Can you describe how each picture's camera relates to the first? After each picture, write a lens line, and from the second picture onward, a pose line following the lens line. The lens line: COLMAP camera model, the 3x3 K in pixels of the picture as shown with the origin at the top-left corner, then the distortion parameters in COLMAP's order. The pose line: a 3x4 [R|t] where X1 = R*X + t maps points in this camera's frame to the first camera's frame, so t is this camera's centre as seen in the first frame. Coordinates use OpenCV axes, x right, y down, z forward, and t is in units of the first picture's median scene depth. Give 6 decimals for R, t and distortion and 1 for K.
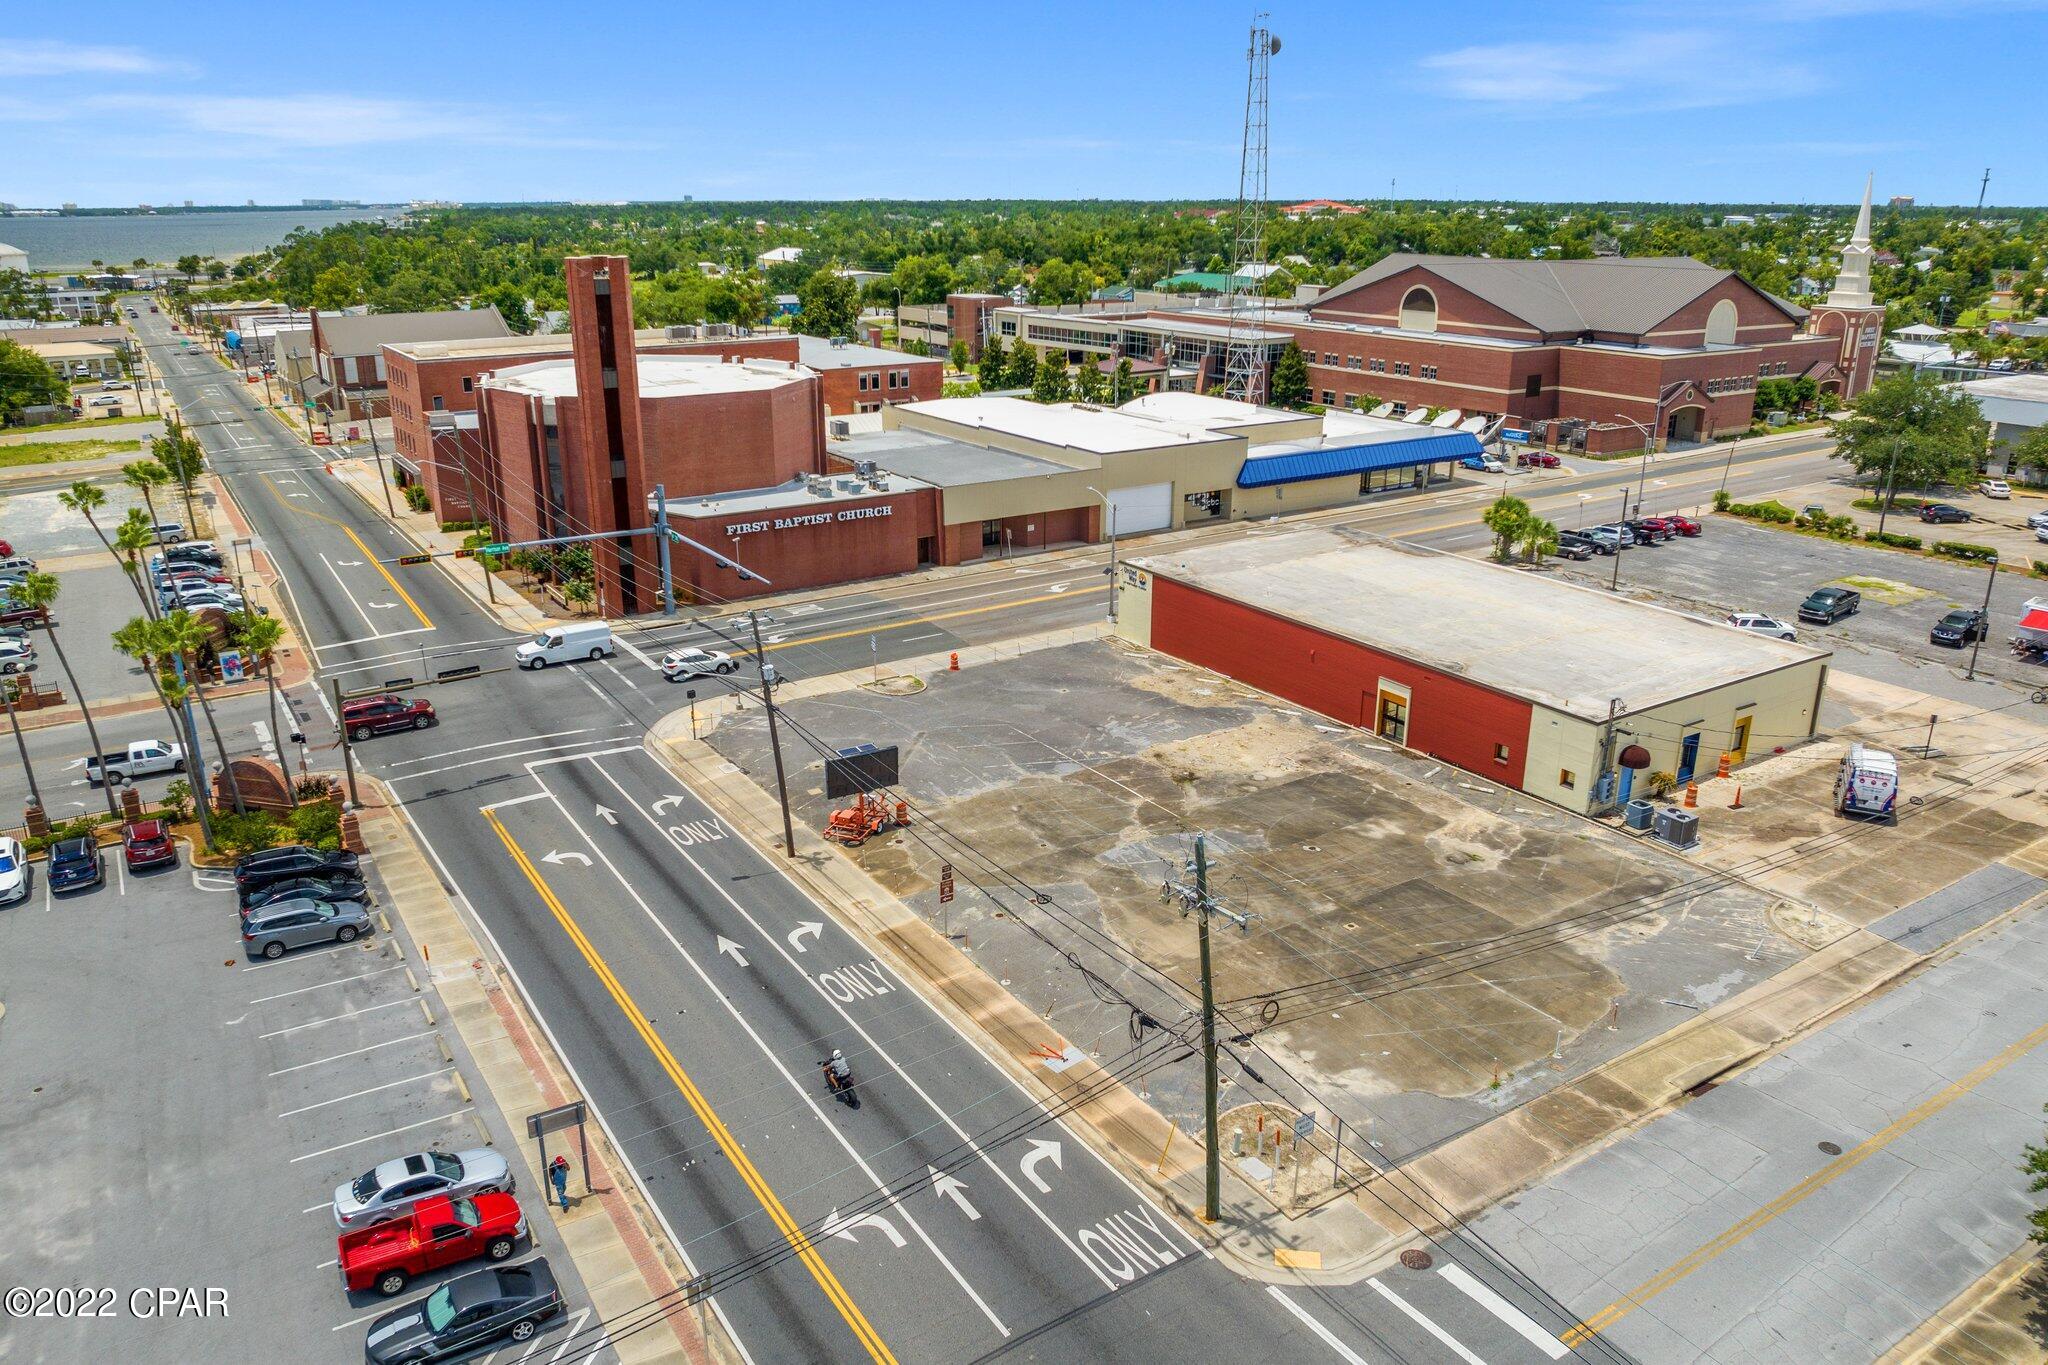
lens RADIAL K [[1451.4, 0, 1006.6], [0, 1451.4, 677.1], [0, 0, 1]] dist [-0.003145, -0.083833]
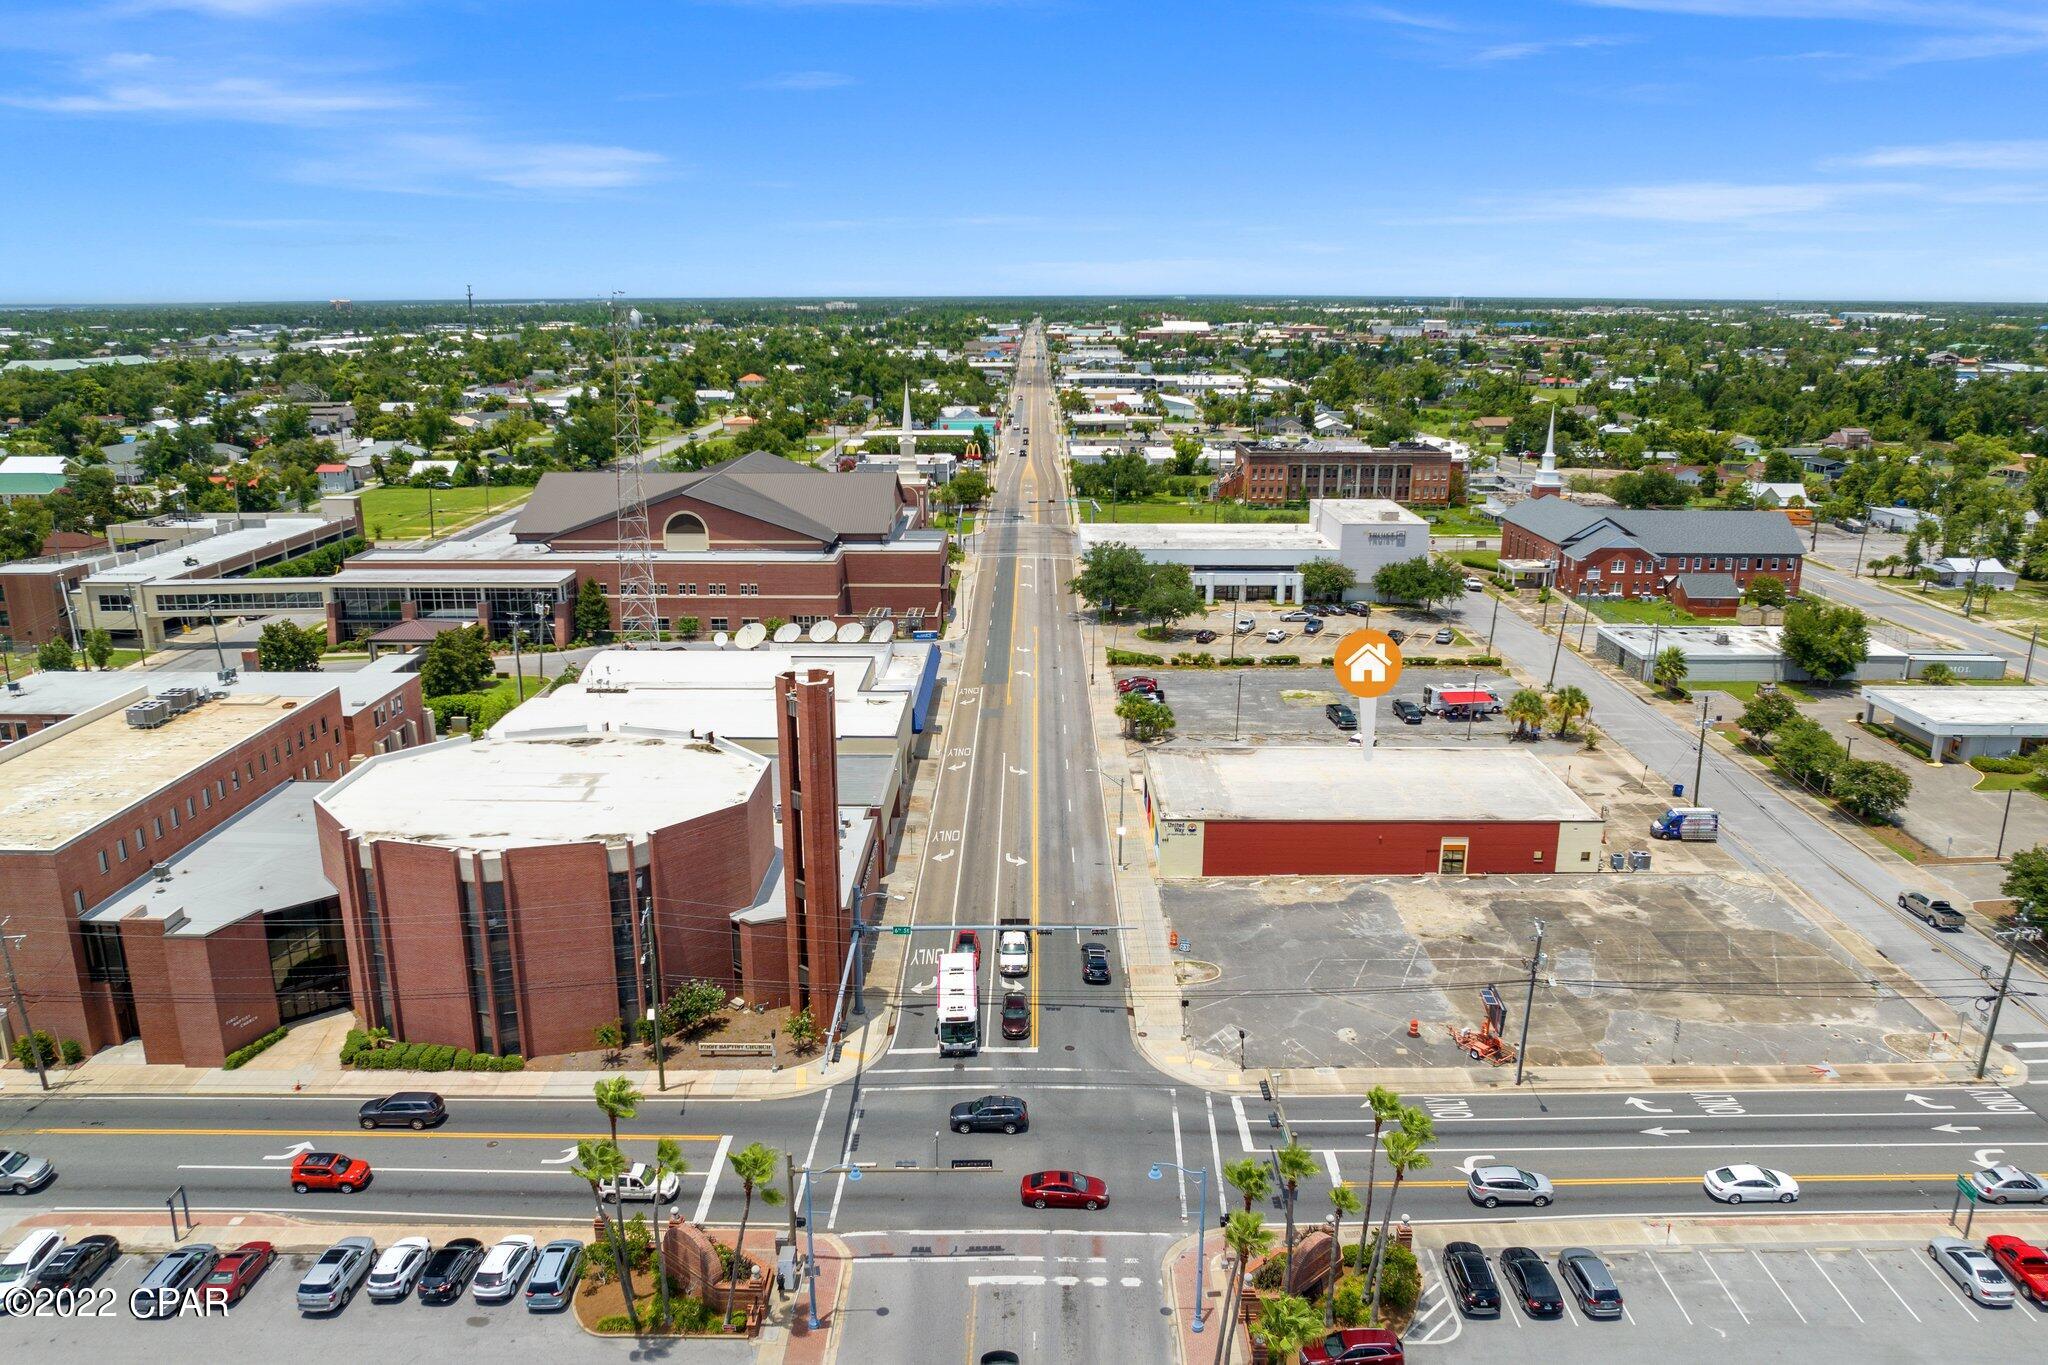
lens RADIAL K [[1455.2, 0, 1013.0], [0, 1455.2, 675.1], [0, 0, 1]] dist [-0.030981, -0.009208]
pose [[0.541174, -0.214265, 0.813155, -1.283111], [0.263735, 0.961451, 0.077818, -0.431464], [-0.798483, 0.172344, 0.576821, 0.459702]]
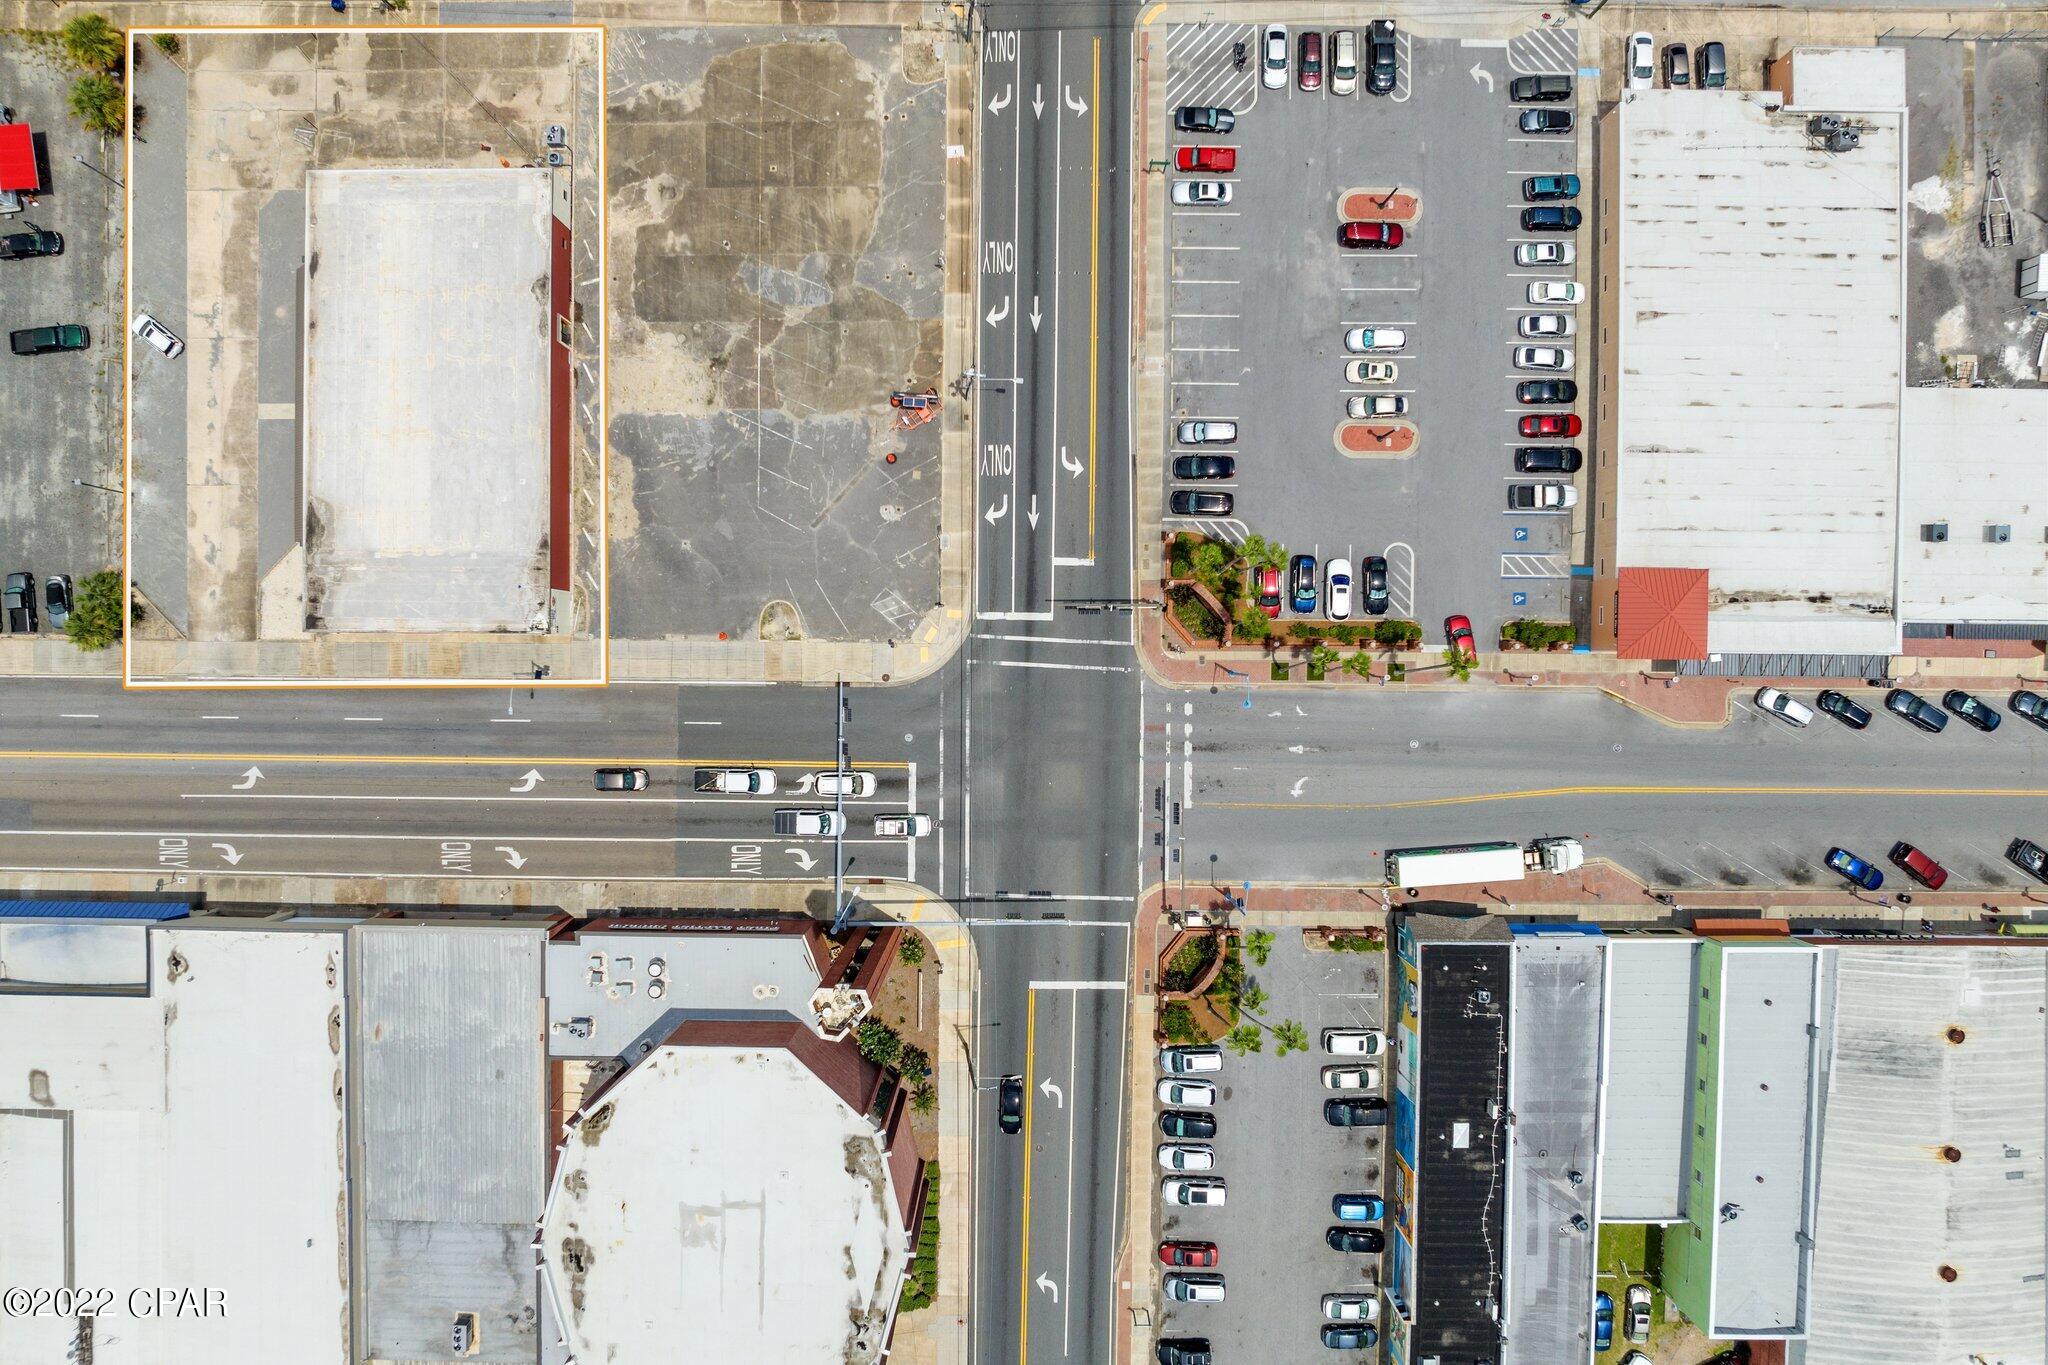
lens RADIAL K [[1455.2, 0, 1013.0], [0, 1455.2, 675.1], [0, 0, 1]] dist [-0.030981, -0.009208]
pose [[-0.843267, -0.537494, -0.000969, -0.337991], [0.176362, -0.278393, 0.944136, -1.492506], [-0.507737, 0.795988, 0.329553, 0.570209]]
